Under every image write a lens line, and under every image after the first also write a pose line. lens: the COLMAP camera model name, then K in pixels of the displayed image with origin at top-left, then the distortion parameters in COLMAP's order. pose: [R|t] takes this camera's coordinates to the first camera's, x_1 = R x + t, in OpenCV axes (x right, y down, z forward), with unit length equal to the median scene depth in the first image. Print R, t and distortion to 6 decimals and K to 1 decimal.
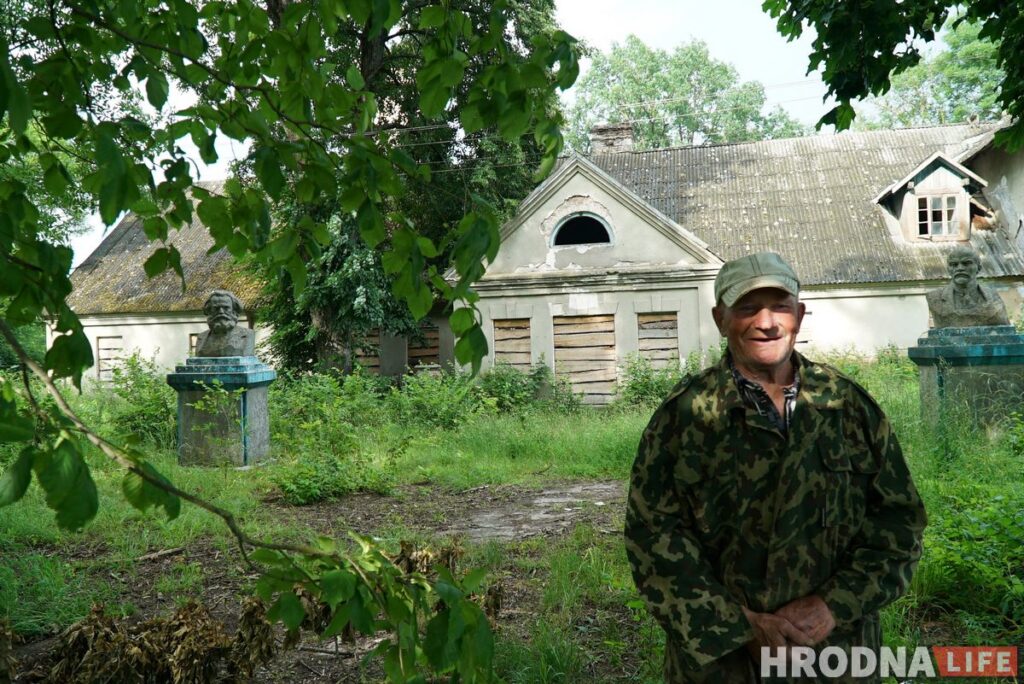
lens RADIAL K [[800.6, 0, 512.0], [0, 800.6, 342.0], [0, 0, 1]] dist [-0.001291, -0.001208]
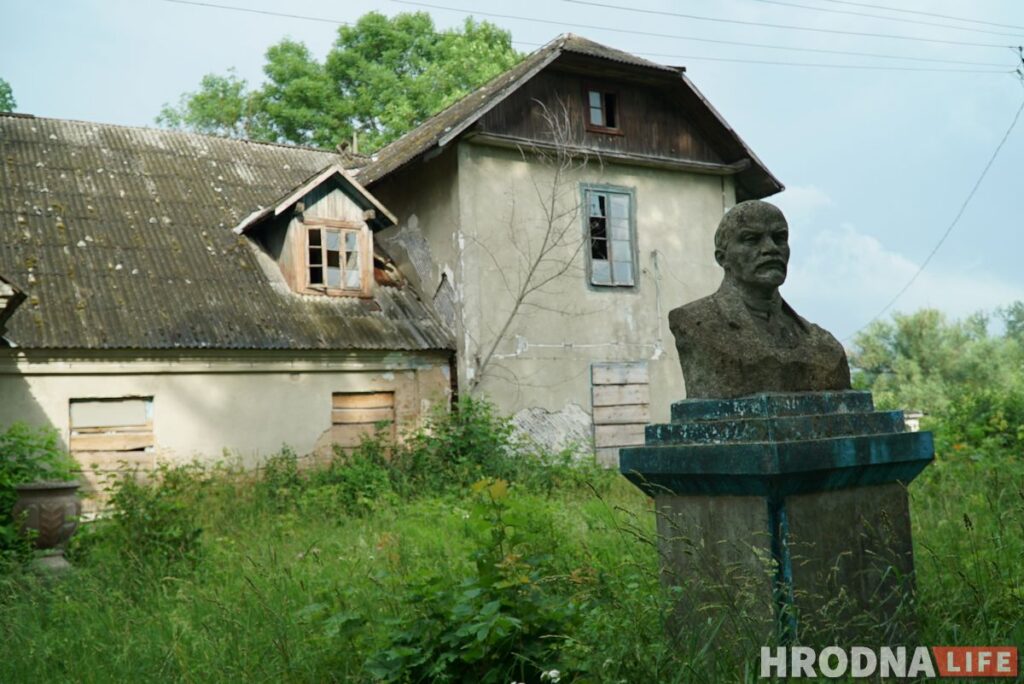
lens RADIAL K [[942.3, 0, 512.0], [0, 942.3, 377.5], [0, 0, 1]] dist [0.053060, -0.138595]
pose [[0.688086, 0.035972, 0.724737, 0.054789], [0.019996, 0.997451, -0.068493, 0.001275], [-0.725353, 0.061621, 0.685613, 0.330481]]
